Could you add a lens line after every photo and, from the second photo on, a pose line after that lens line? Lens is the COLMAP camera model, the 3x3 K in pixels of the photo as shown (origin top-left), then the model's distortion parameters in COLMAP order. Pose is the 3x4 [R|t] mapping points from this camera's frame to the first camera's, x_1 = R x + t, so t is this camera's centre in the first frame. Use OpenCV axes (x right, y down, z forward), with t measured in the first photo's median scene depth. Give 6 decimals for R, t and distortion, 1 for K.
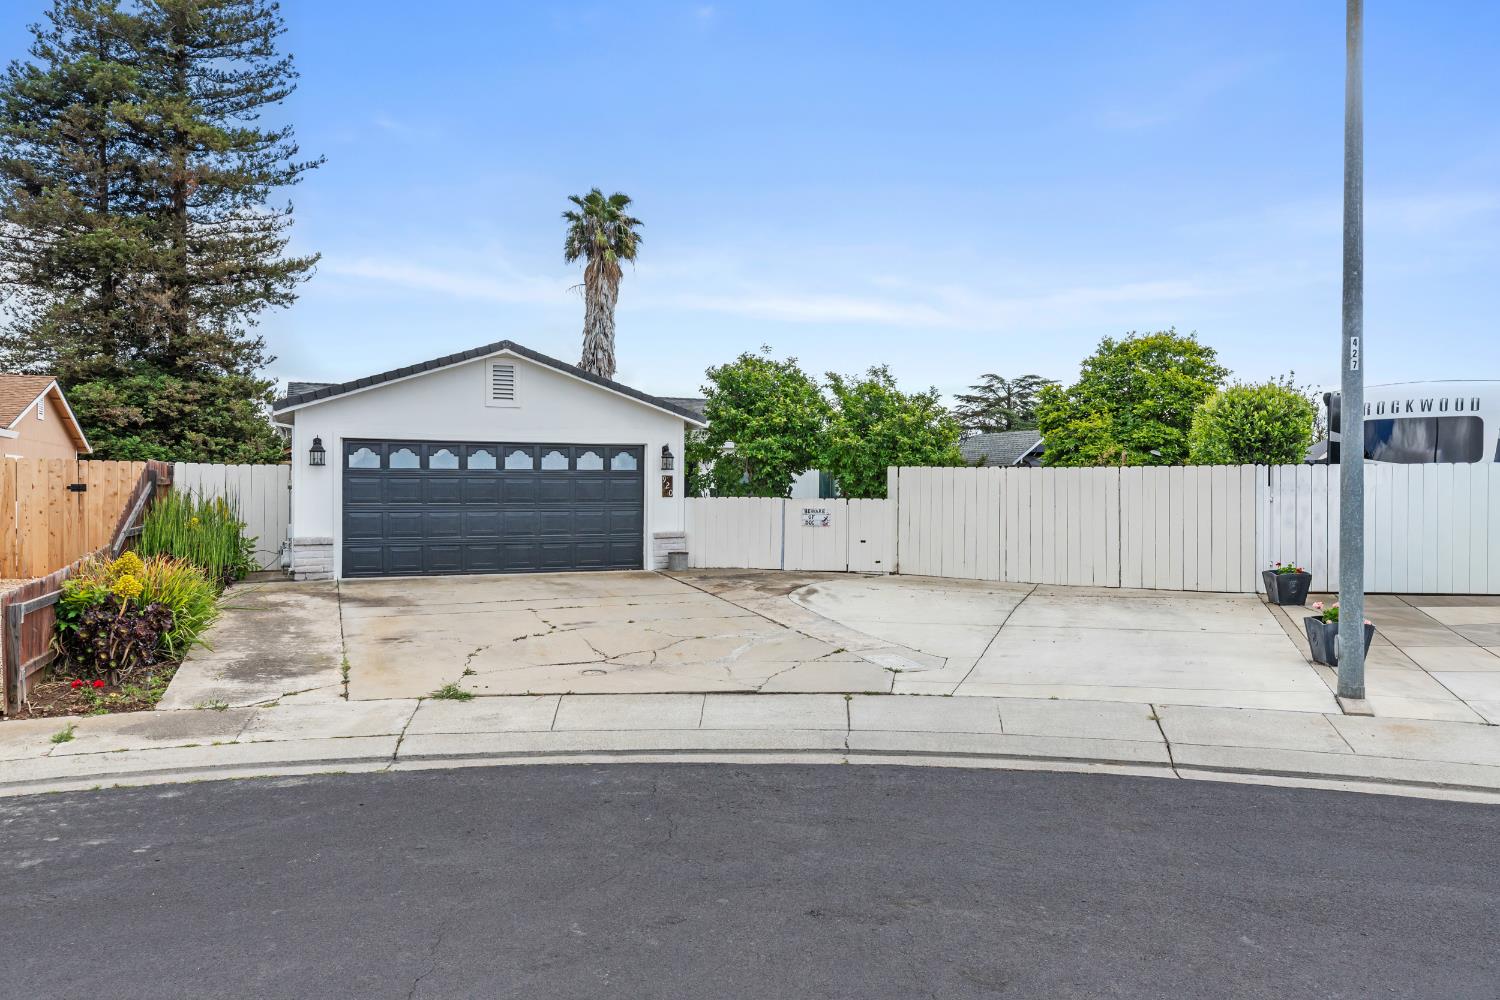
lens RADIAL K [[1087.1, 0, 748.6], [0, 1087.1, 499.0], [0, 0, 1]] dist [-0.002441, 0.006340]
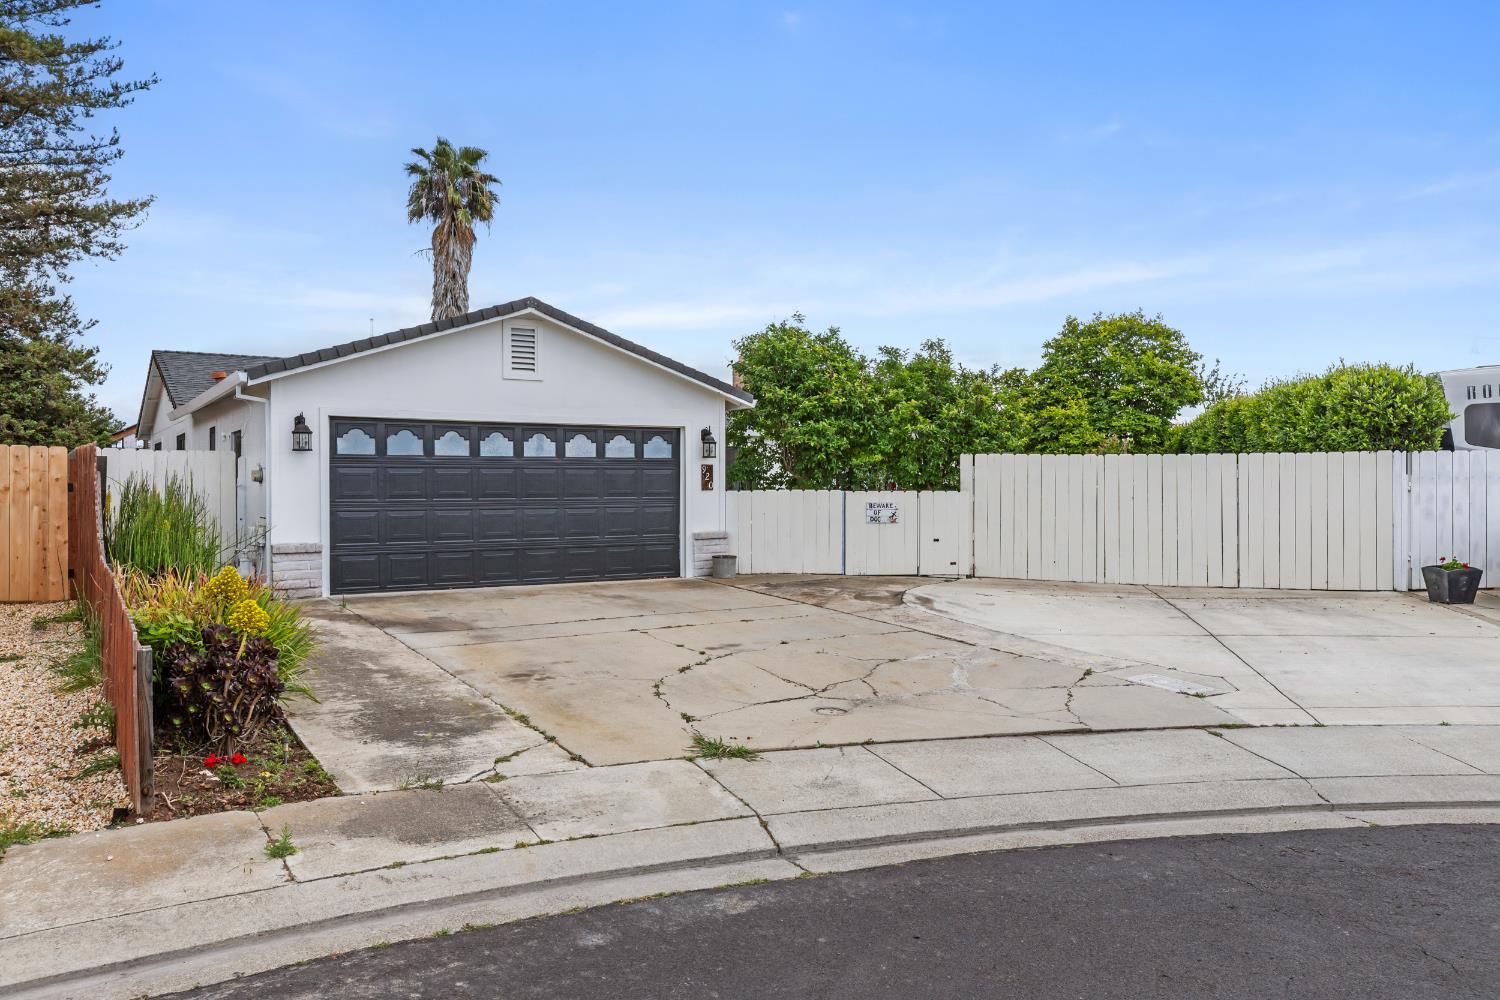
lens RADIAL K [[1169.9, 0, 751.2], [0, 1169.9, 499.7], [0, 0, 1]] dist [-0.000910, 0.004734]
pose [[0.984243, -0.006024, 0.176719, -0.194183], [0.005376, 0.999977, 0.004140, 0.001951], [-0.176740, -0.003125, 0.984253, 0.100997]]
